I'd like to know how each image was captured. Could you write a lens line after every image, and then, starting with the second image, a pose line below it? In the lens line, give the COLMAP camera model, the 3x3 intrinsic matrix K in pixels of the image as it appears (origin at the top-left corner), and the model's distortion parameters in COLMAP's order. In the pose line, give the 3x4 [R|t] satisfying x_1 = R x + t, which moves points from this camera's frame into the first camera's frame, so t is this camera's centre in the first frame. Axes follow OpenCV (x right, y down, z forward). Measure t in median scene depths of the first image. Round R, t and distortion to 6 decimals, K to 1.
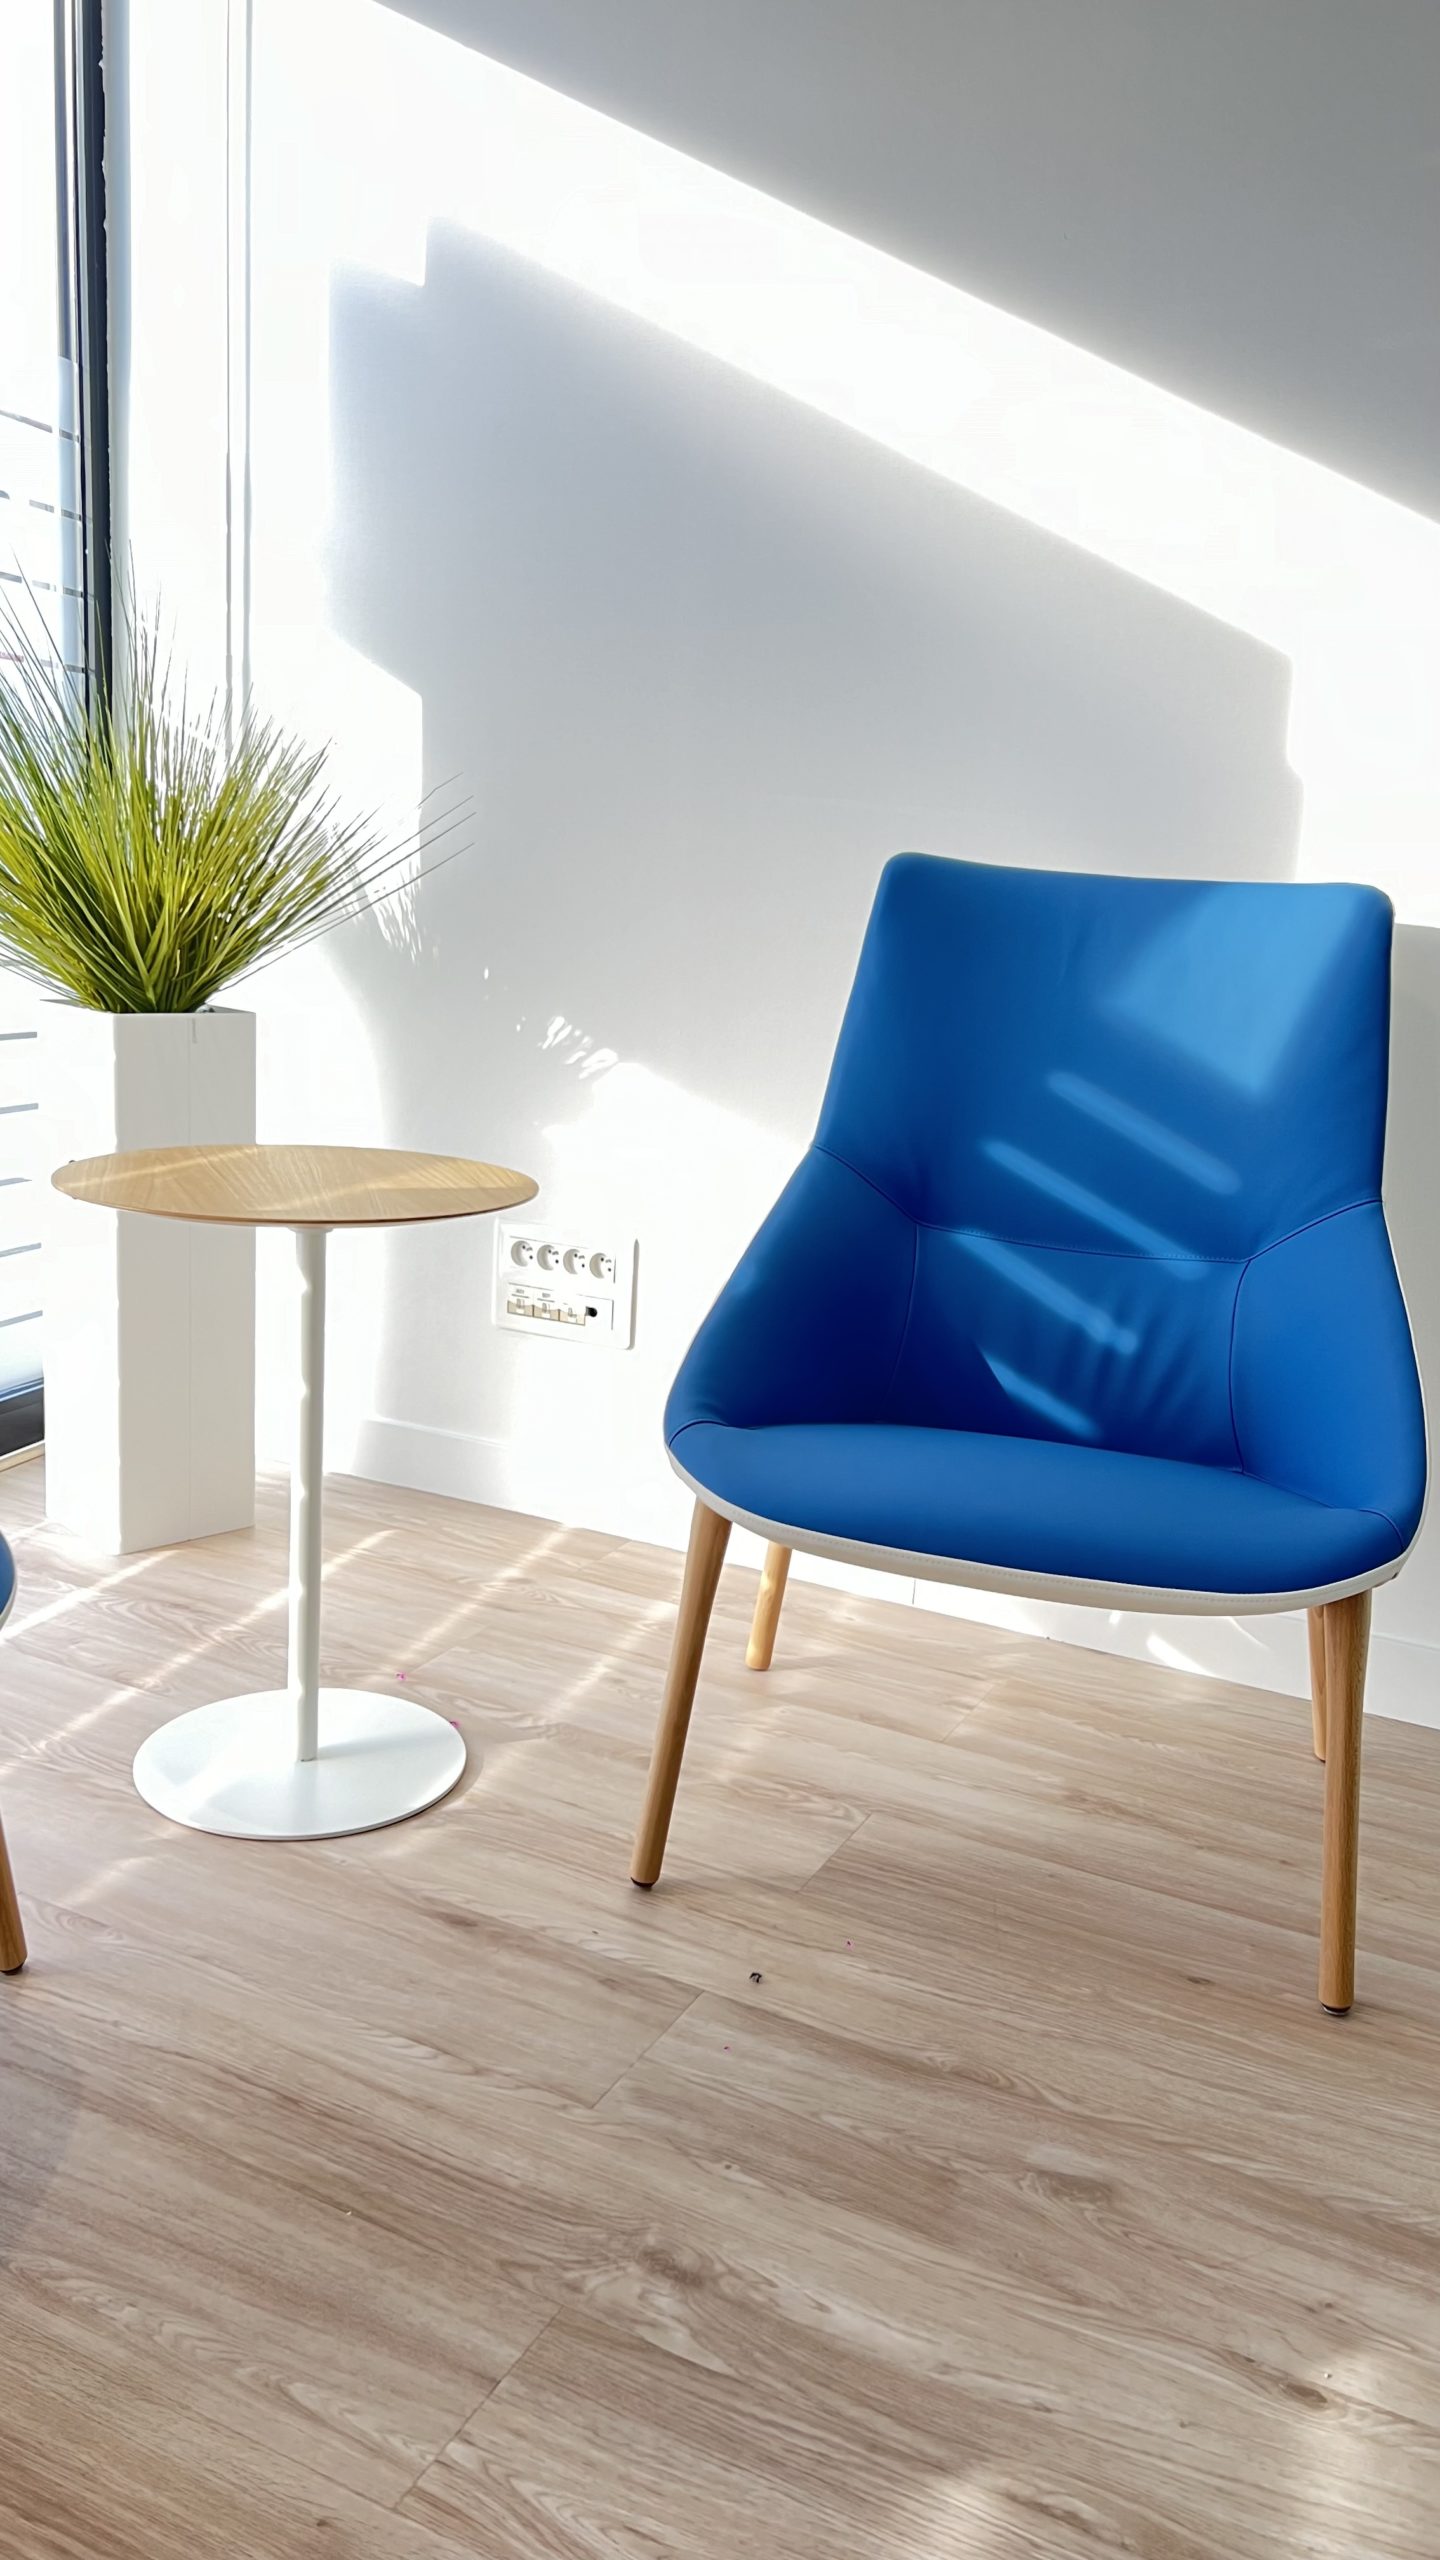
lens RADIAL K [[1951.3, 0, 718.0], [0, 1951.3, 1280.7], [0, 0, 1]] dist [0.013256, 0.000990]
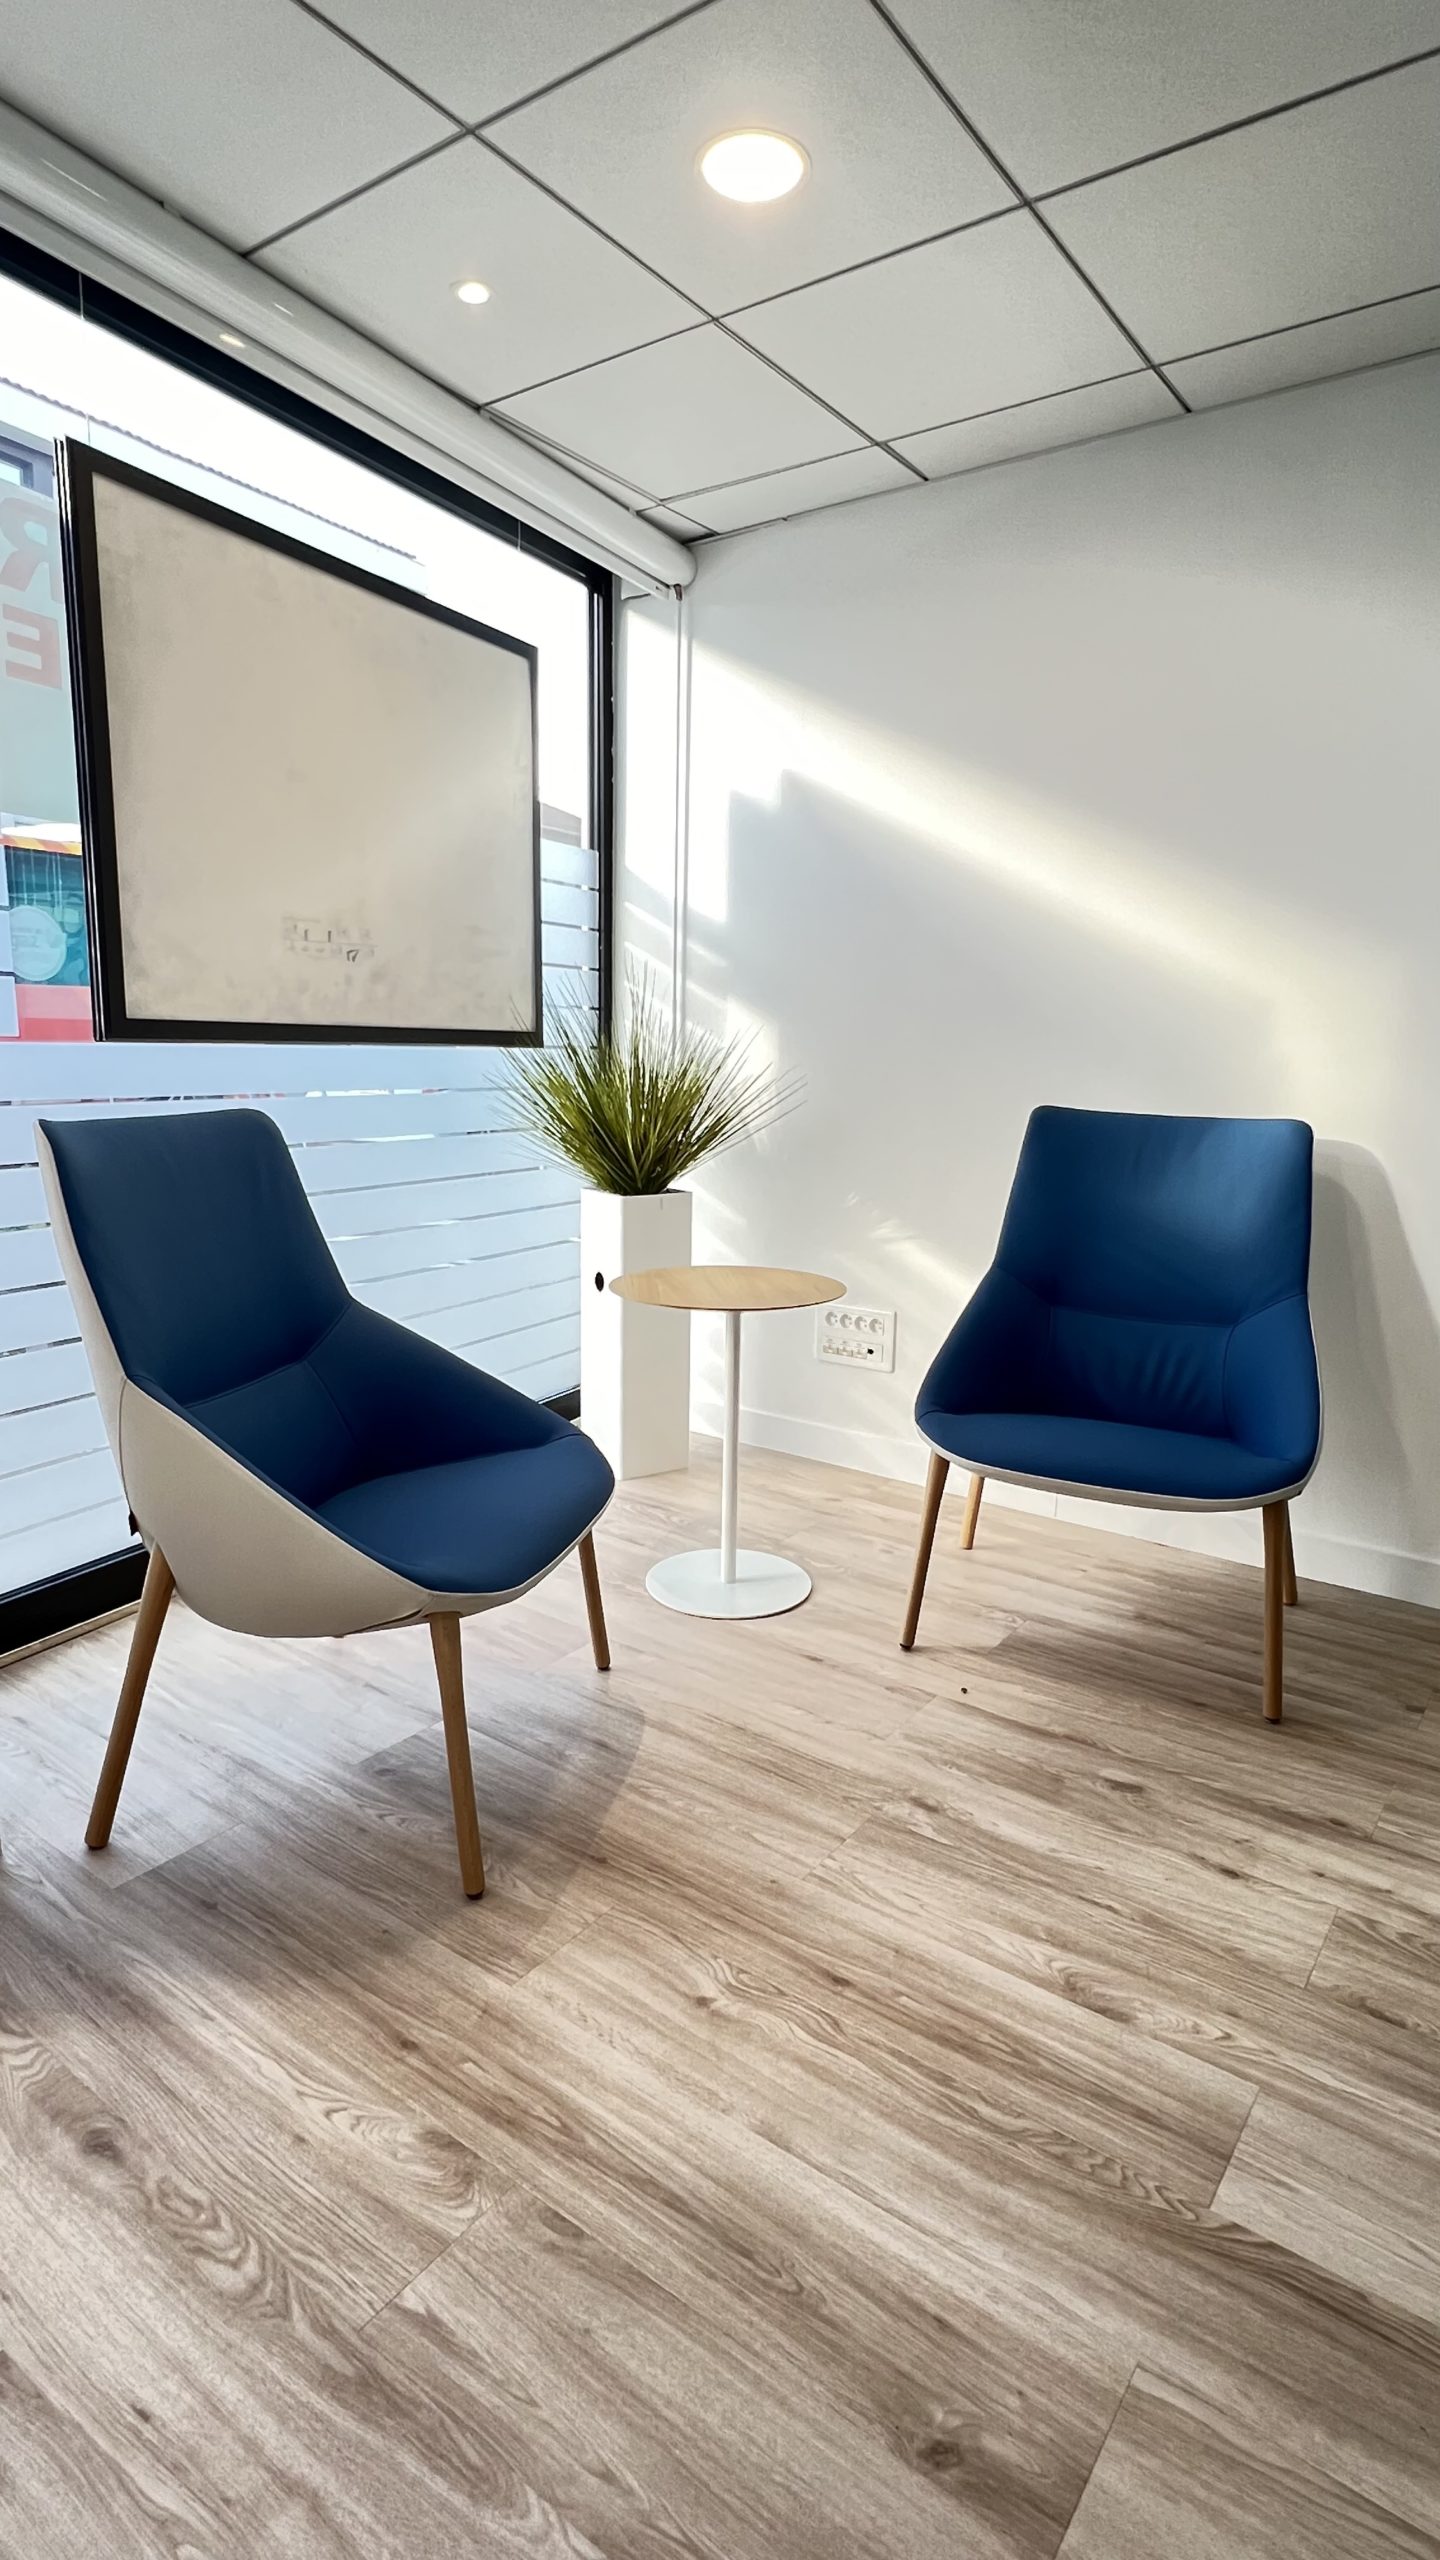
lens RADIAL K [[1333.5, 0, 738.2], [0, 1333.5, 1280.8], [0, 0, 1]] dist [-0.003506, -0.000181]
pose [[0.988463, -0.006978, -0.151304, 0.000075], [0.002005, 0.999453, -0.032997, -0.013995], [0.151452, 0.032313, 0.987936, -0.364307]]
